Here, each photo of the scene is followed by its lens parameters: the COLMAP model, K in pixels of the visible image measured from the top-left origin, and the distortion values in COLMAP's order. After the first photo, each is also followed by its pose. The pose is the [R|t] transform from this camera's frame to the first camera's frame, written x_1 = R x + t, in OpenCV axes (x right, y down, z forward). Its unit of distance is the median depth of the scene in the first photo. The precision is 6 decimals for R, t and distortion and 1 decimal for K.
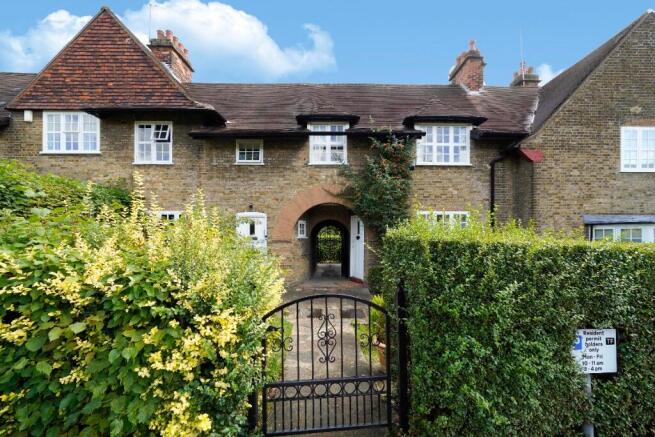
lens RADIAL K [[276.2, 0, 328.4], [0, 276.2, 221.4], [0, 0, 1]] dist [0.000149, -0.000033]
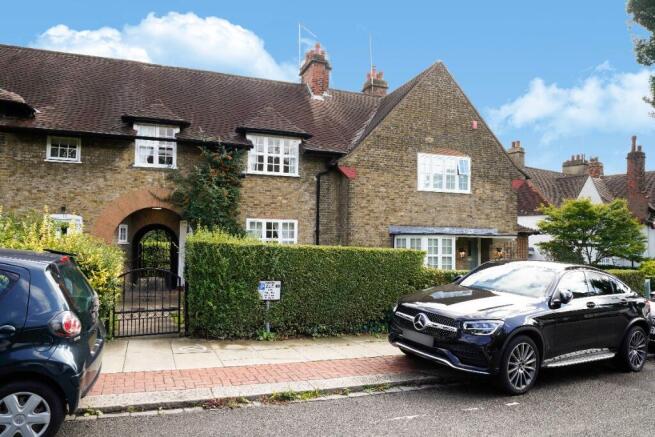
lens RADIAL K [[462.6, 0, 326.8], [0, 462.6, 218.4], [0, 0, 1]] dist [-0.001548, 0.003622]
pose [[0.939947, 0.028437, 0.340134, 0.016756], [-0.026724, 0.999596, -0.009720, -0.028910], [-0.340273, 0.000046, 0.940327, -0.731381]]
